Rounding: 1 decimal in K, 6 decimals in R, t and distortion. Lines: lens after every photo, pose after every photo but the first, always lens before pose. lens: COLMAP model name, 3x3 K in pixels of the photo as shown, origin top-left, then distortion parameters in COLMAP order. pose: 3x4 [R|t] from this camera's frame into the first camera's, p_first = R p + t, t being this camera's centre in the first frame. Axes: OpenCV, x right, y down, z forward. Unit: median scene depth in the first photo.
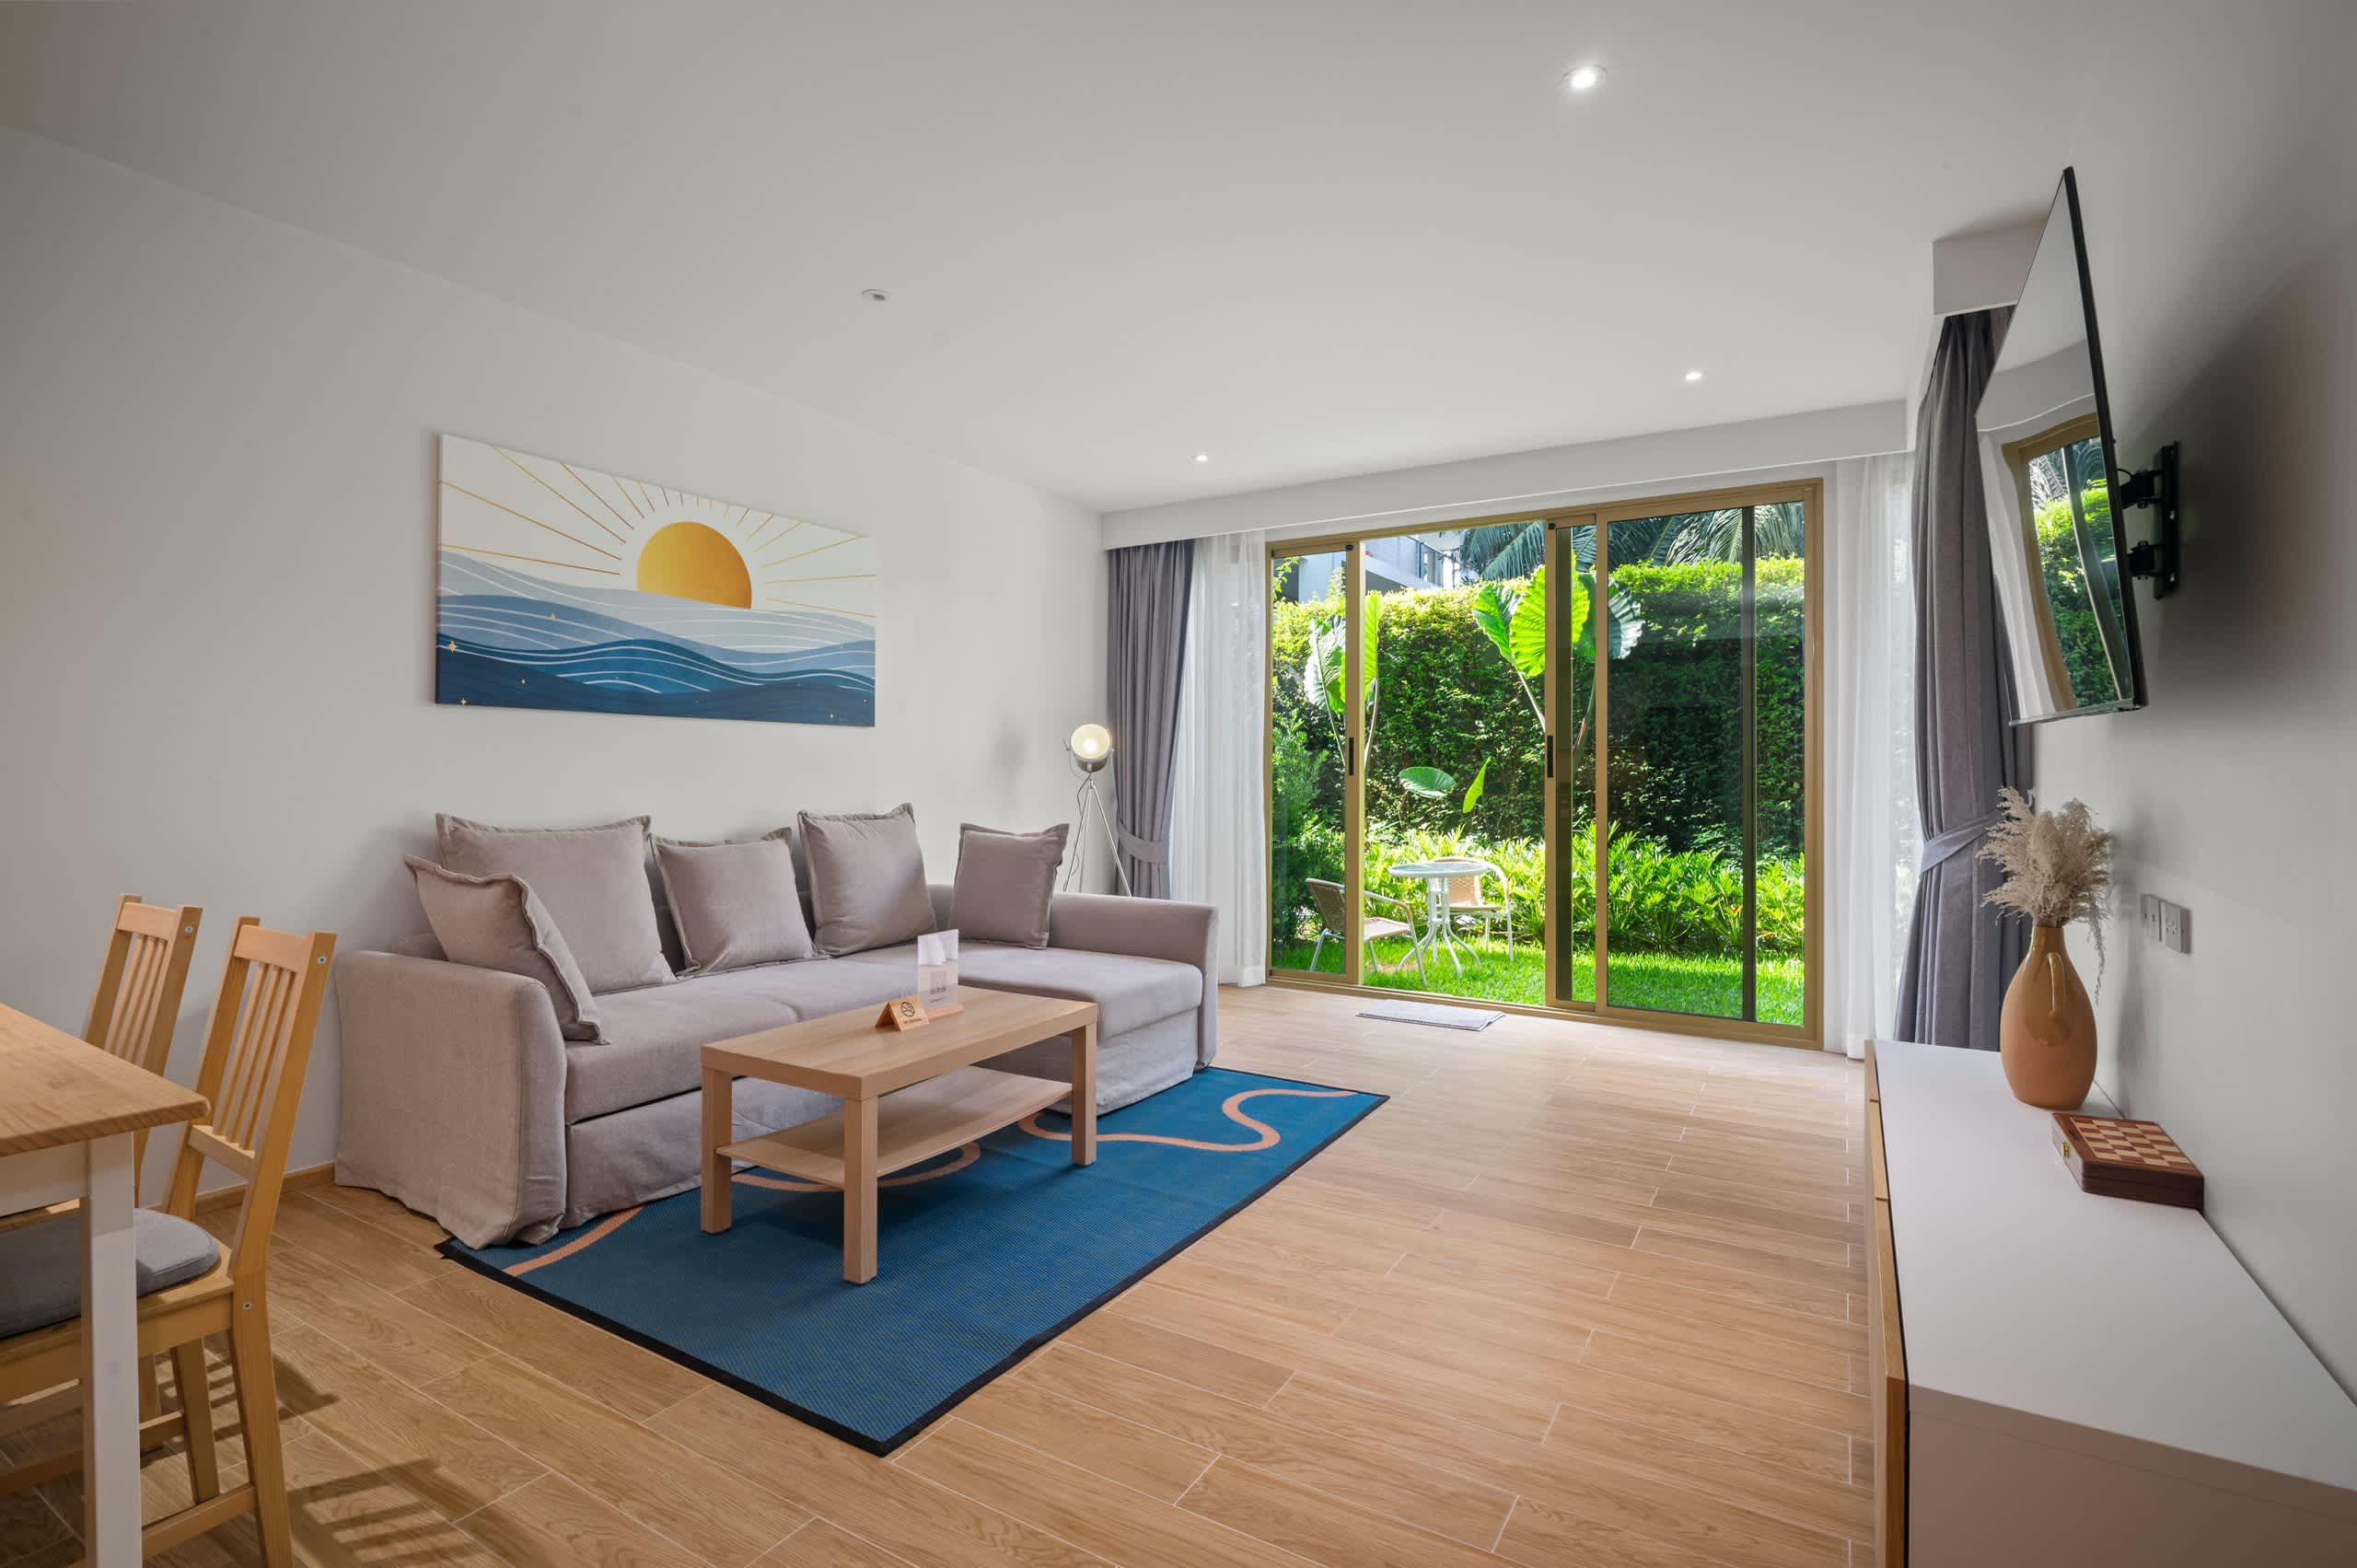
lens RADIAL K [[1103.9, 0, 1178.1], [0, 1103.9, 779.2], [0, 0, 1]] dist [-0.013103, -0.000210]
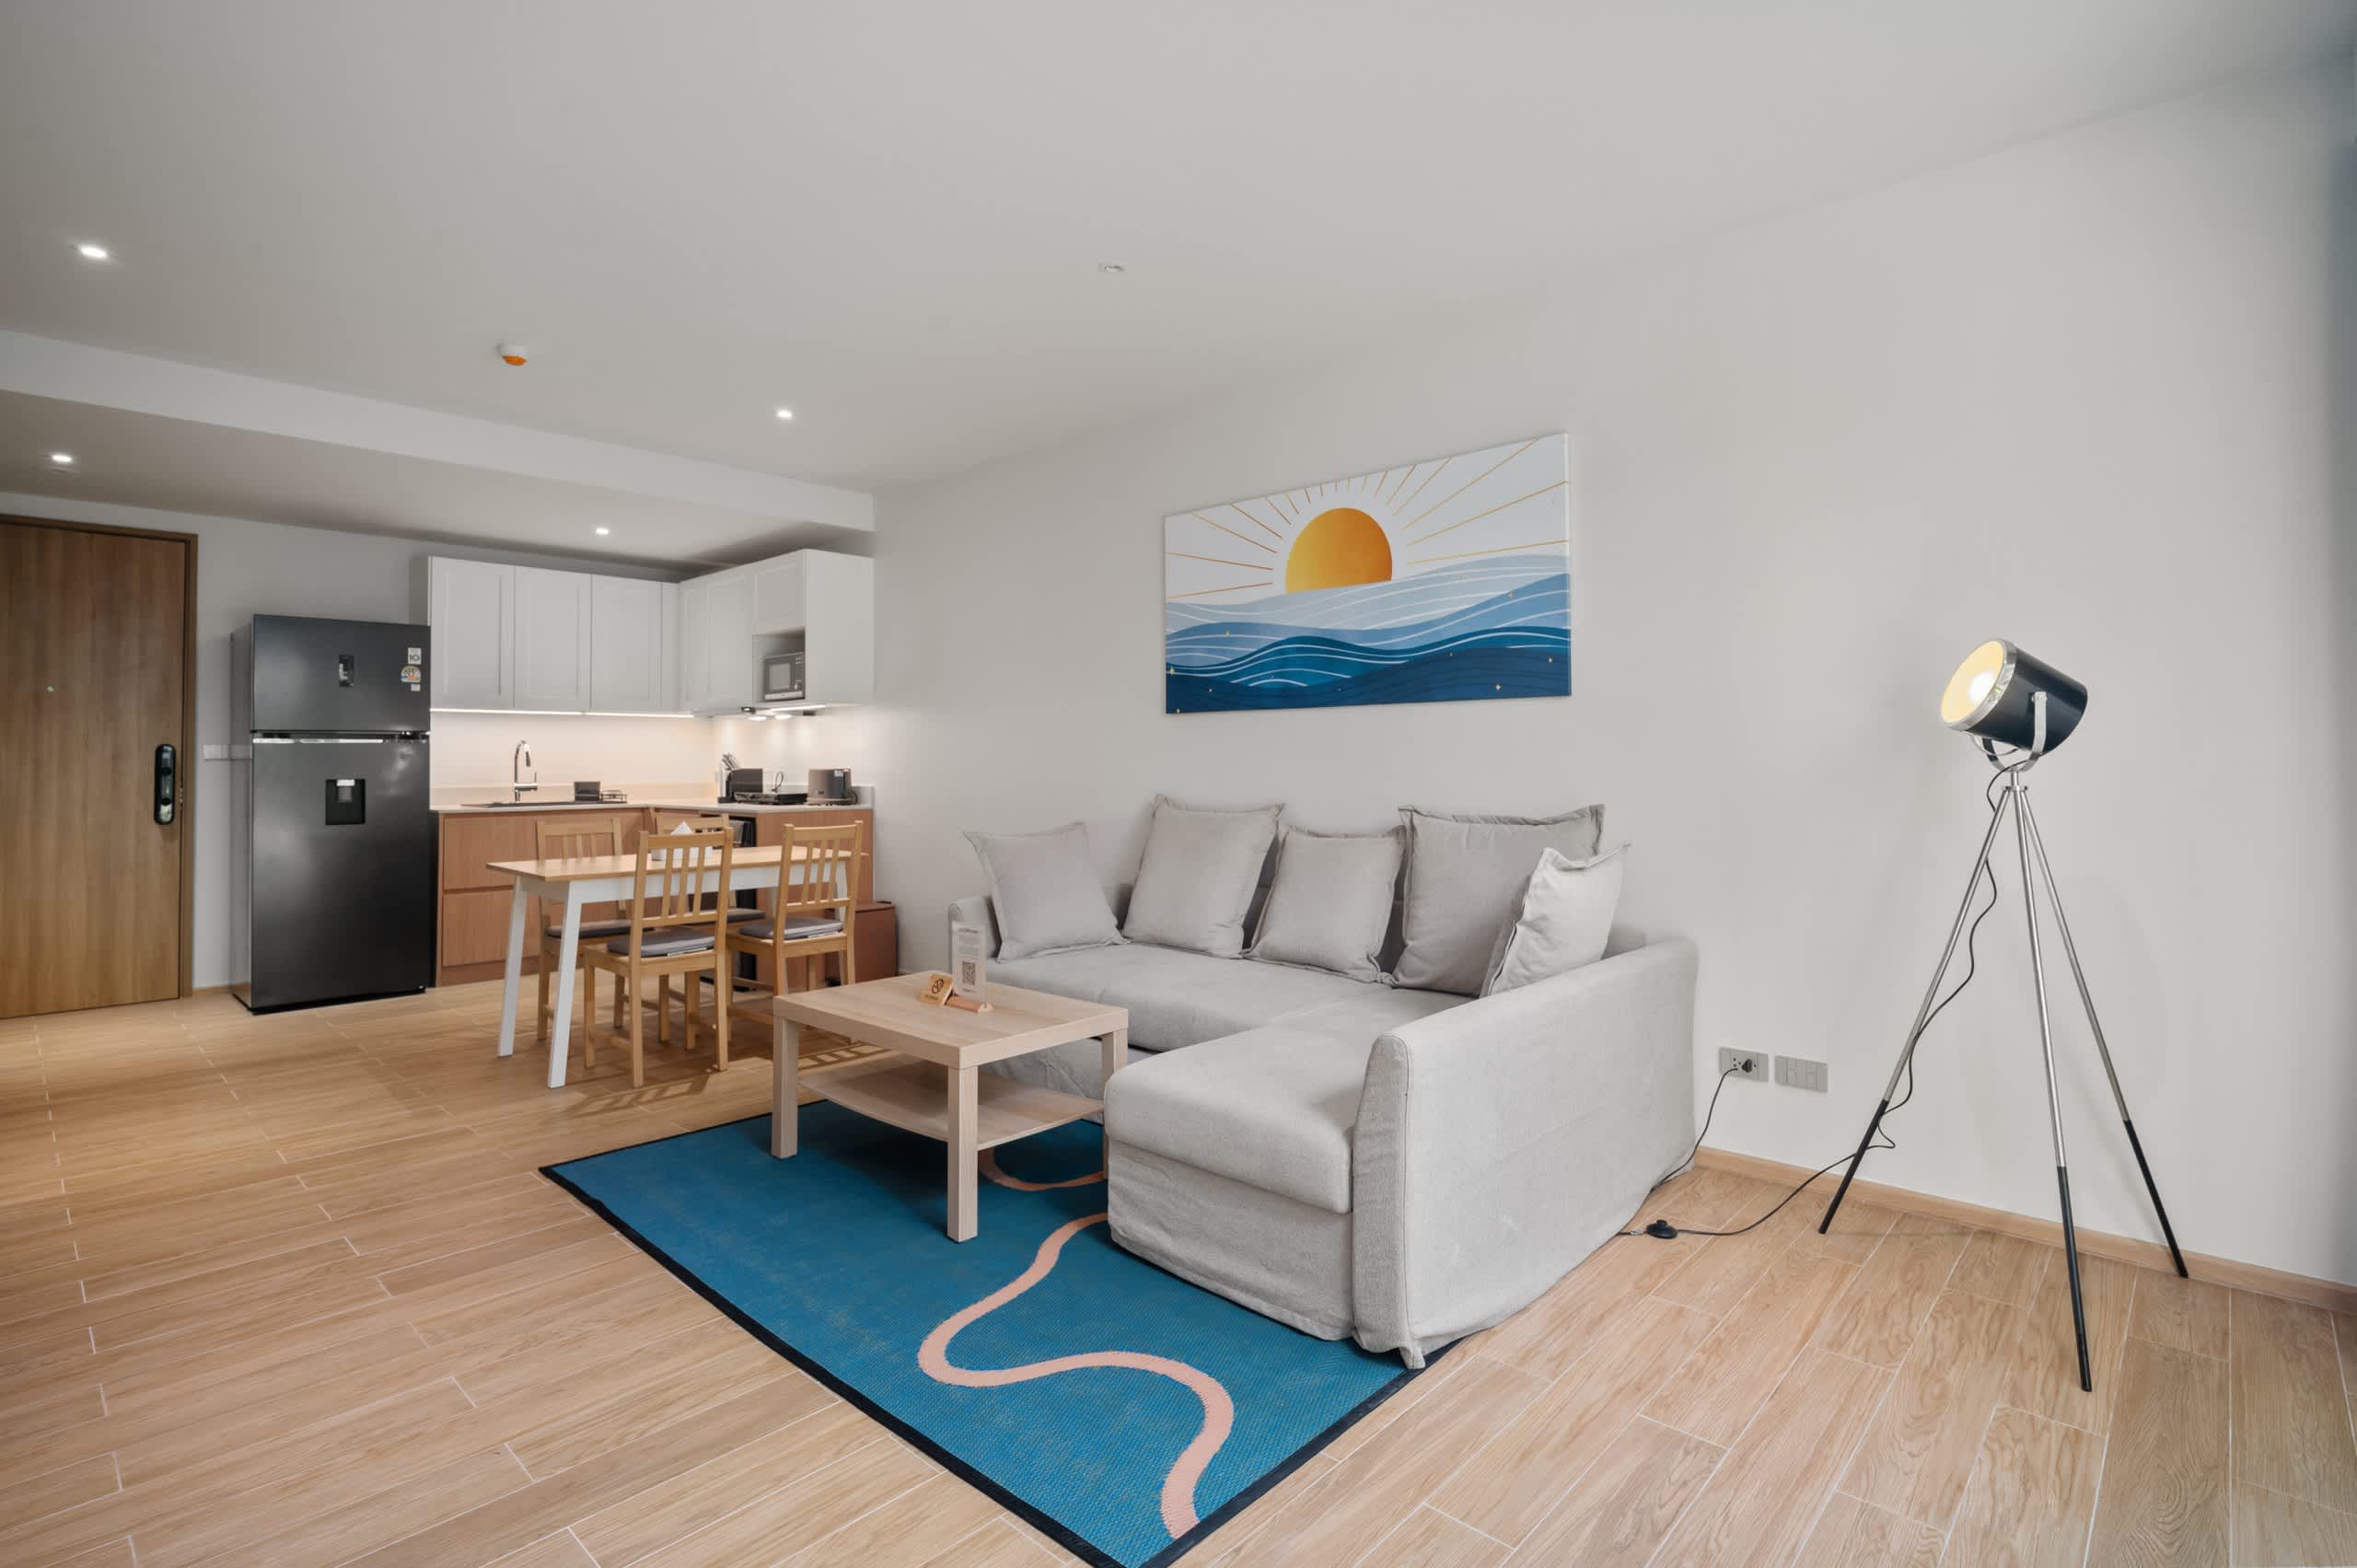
lens RADIAL K [[1103.9, 0, 1187.2], [0, 1103.9, 747.0], [0, 0, 1]] dist [-0.013103, -0.000210]
pose [[-0.195627, -0.016268, -0.980543, 0.596531], [0.002406, 0.999851, -0.017069, -0.003207], [0.980675, -0.005698, -0.195559, 1.141904]]
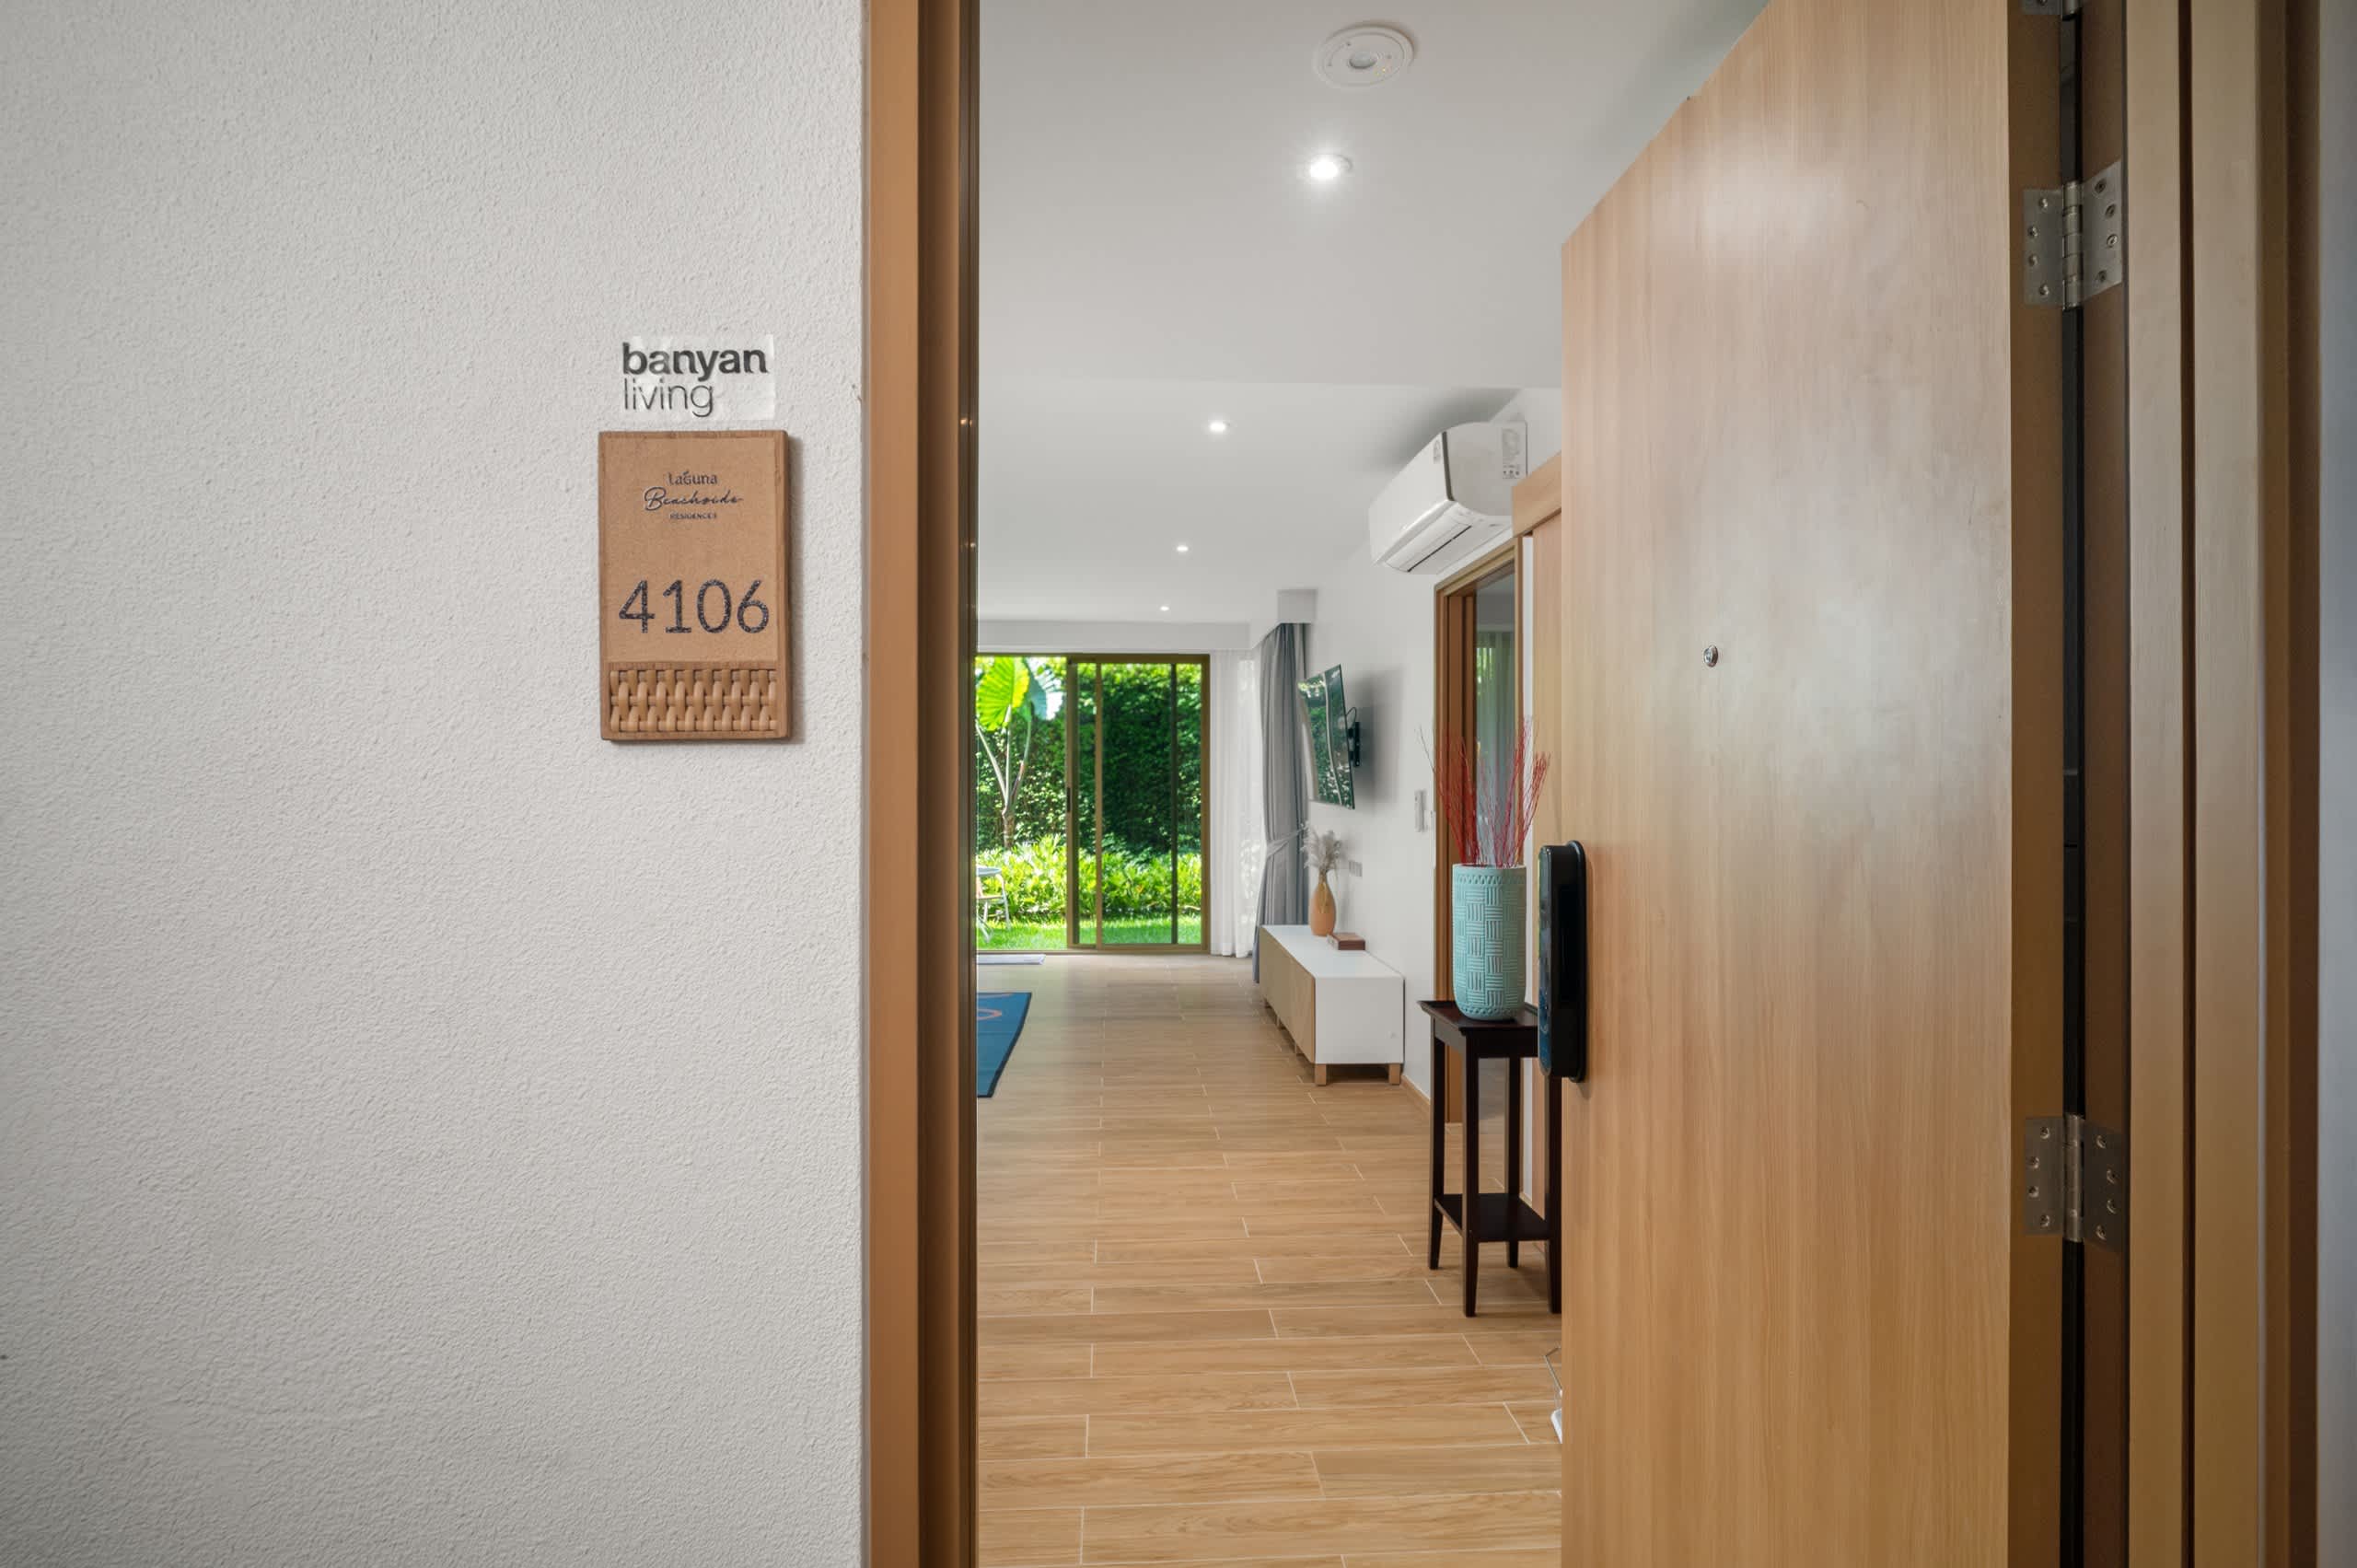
lens RADIAL K [[1103.9, 0, 1199.9], [0, 1103.9, 779.6], [0, 0, 1]] dist [-0.013103, -0.000210]
pose [[0.815062, 0.001056, 0.579373, -0.658924], [0.003753, 0.999968, -0.007102, -0.053435], [-0.579362, 0.007962, 0.815031, -0.675551]]
